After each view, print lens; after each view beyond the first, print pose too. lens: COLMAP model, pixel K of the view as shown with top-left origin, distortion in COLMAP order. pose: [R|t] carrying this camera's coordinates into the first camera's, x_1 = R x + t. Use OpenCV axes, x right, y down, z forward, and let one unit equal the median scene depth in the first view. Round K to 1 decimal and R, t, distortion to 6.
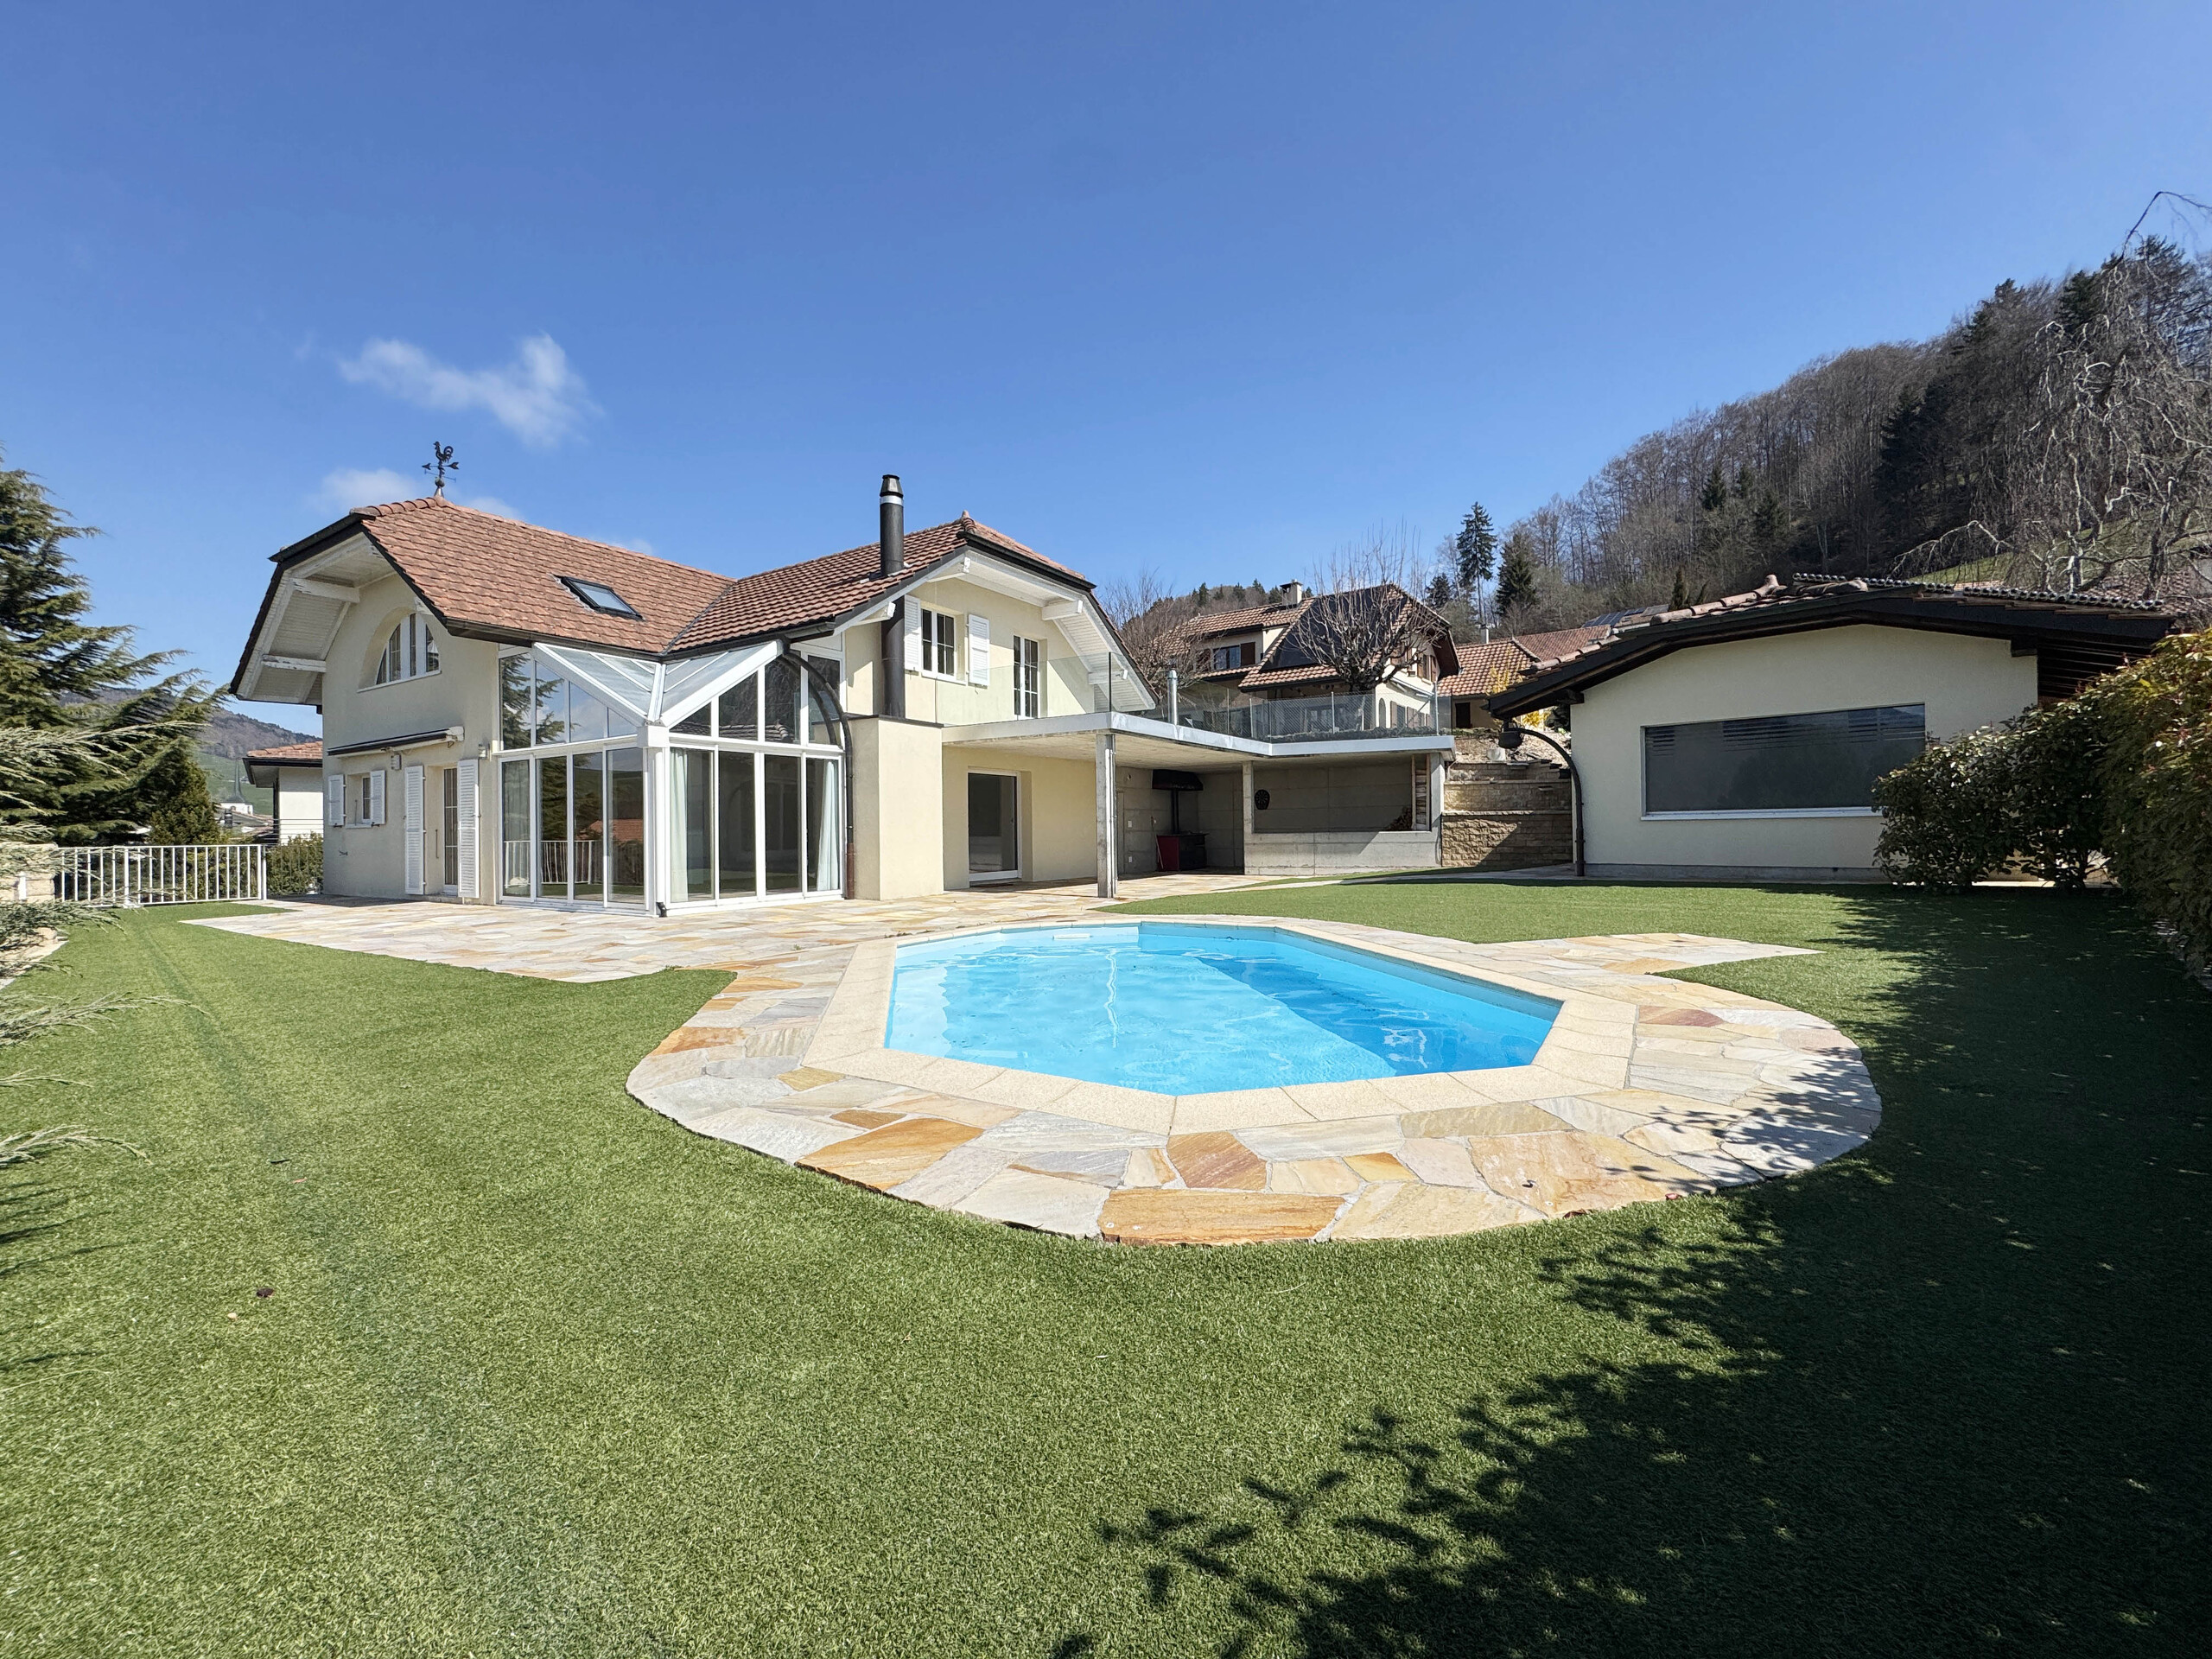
lens RADIAL K [[892.5, 0, 1098.0], [0, 892.5, 824.6], [0, 0, 1]] dist [-0.006594, -0.001953]
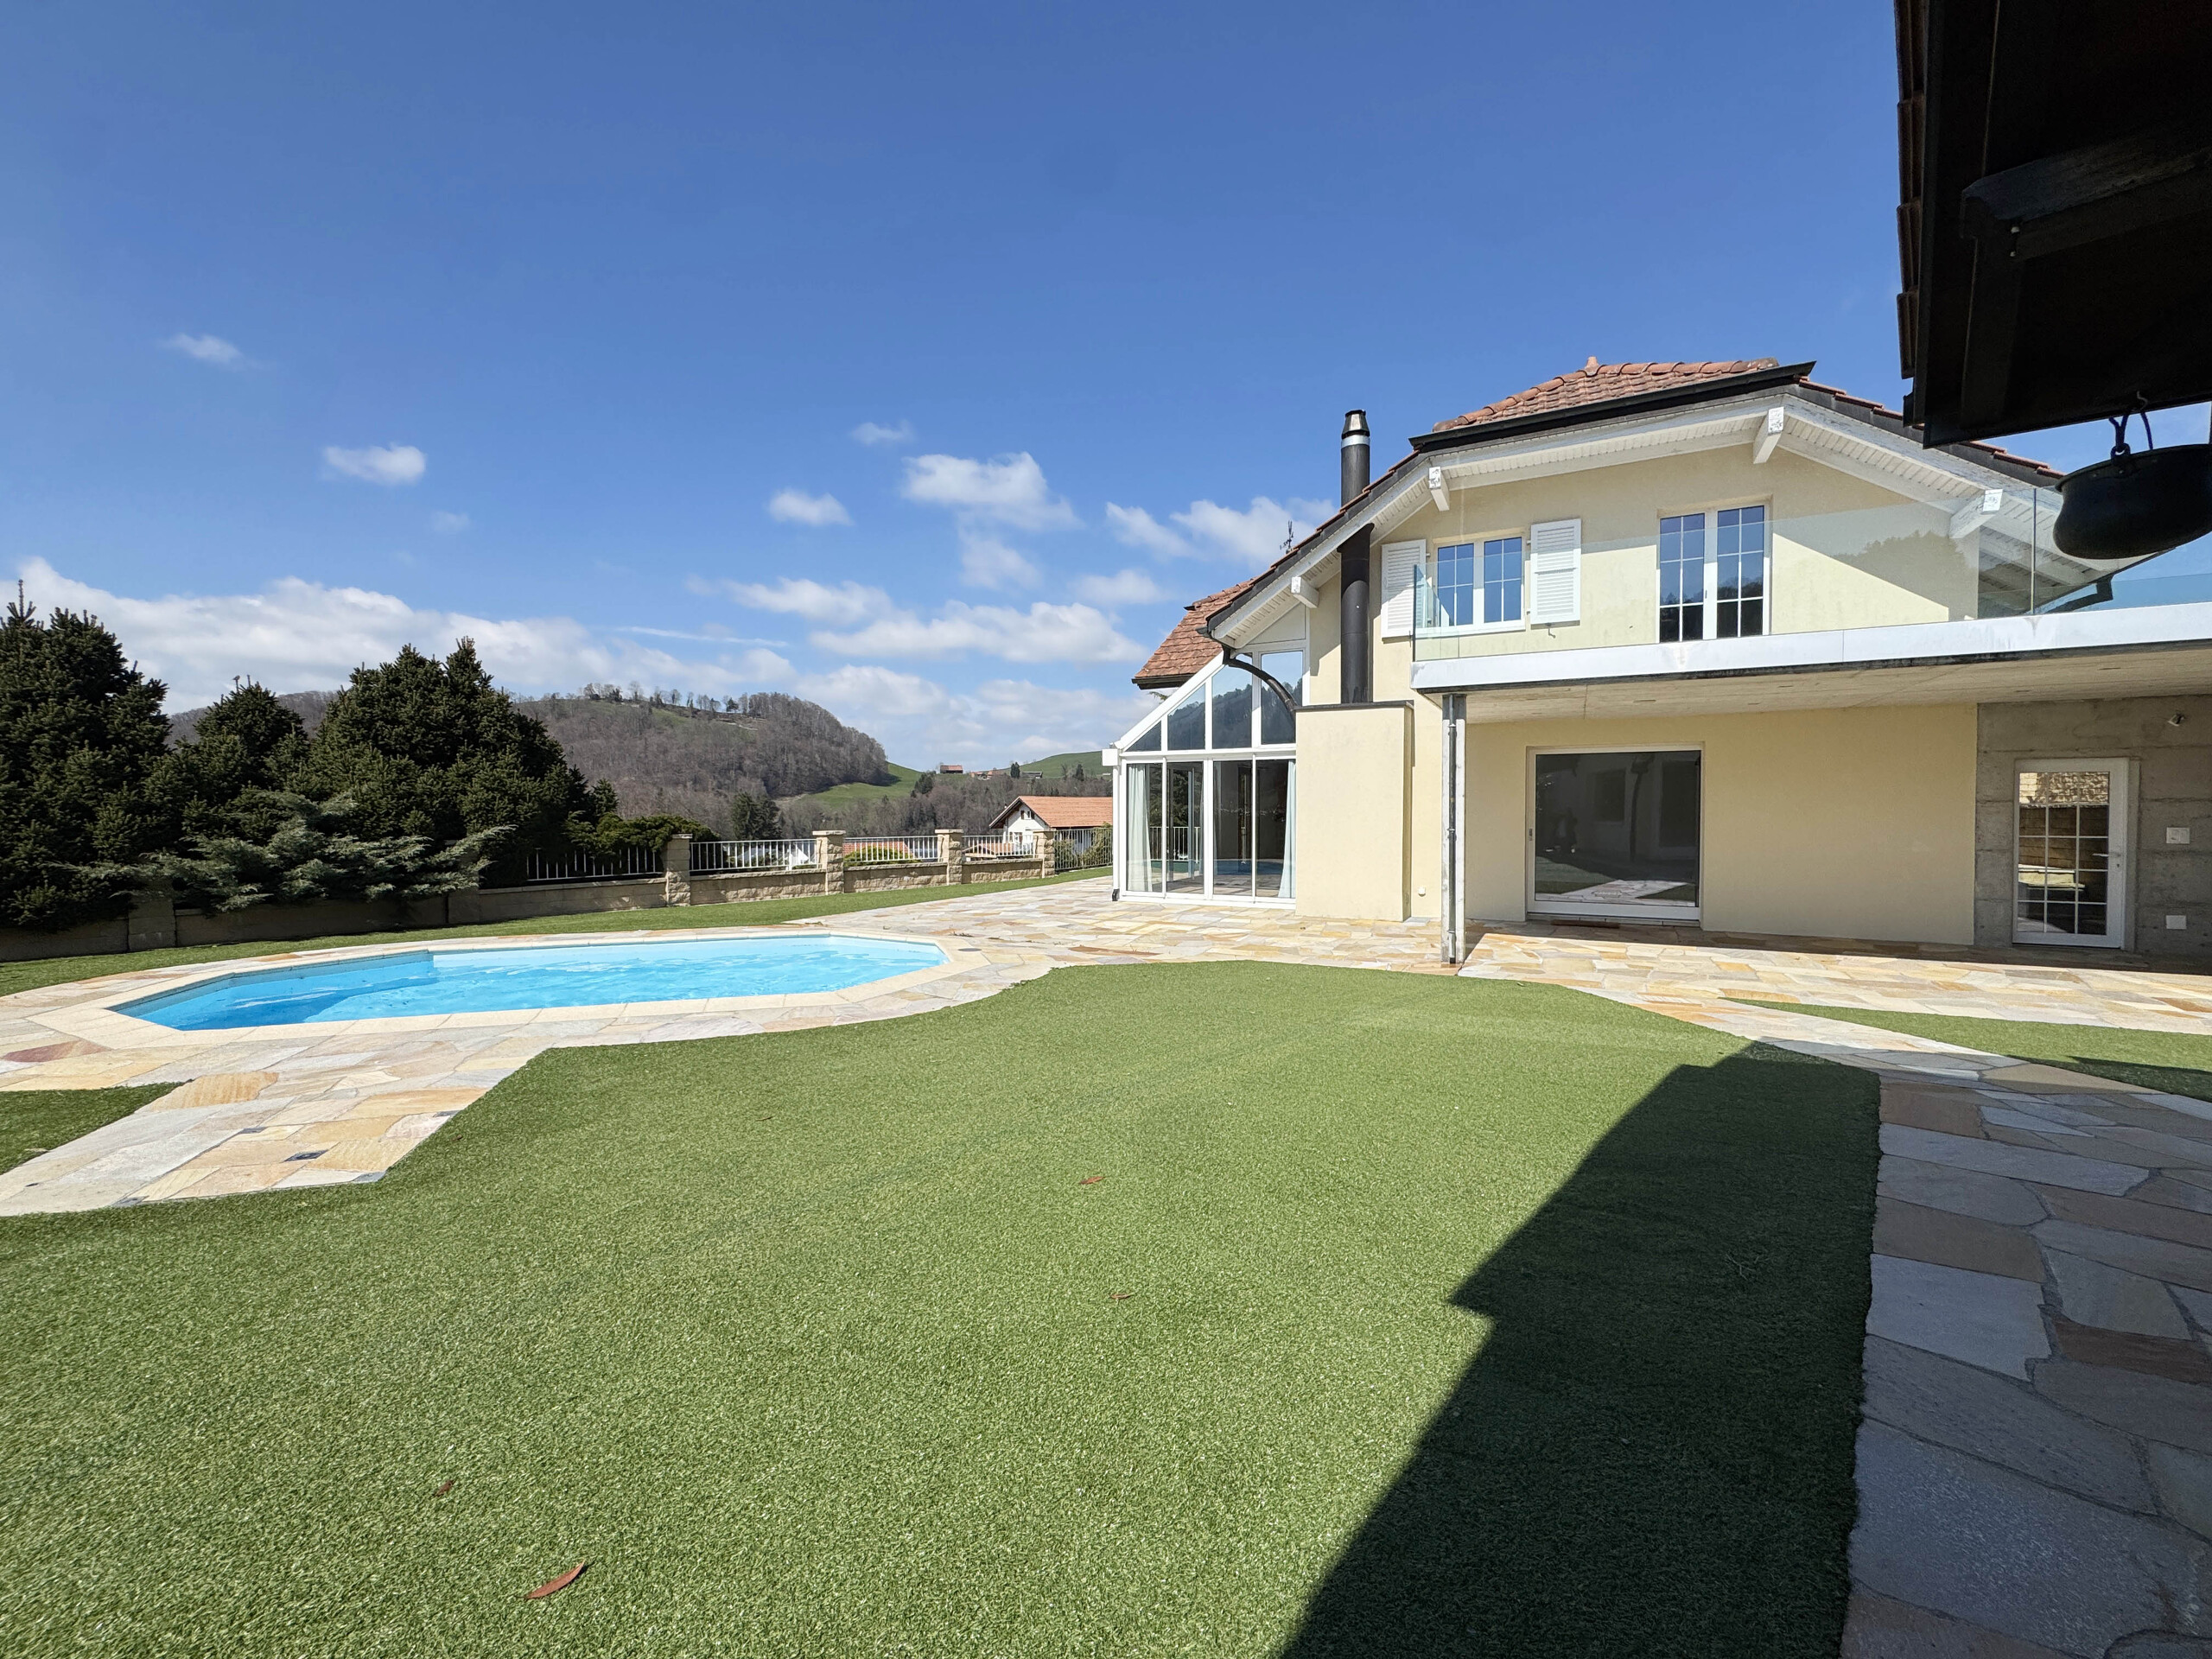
lens RADIAL K [[892.5, 0, 1118.4], [0, 892.5, 823.5], [0, 0, 1]] dist [-0.006594, -0.001953]
pose [[0.074059, 0.027136, -0.996885, 0.673157], [0.008020, 0.999581, 0.027805, -0.035530], [0.997222, -0.010054, 0.073810, 0.808163]]
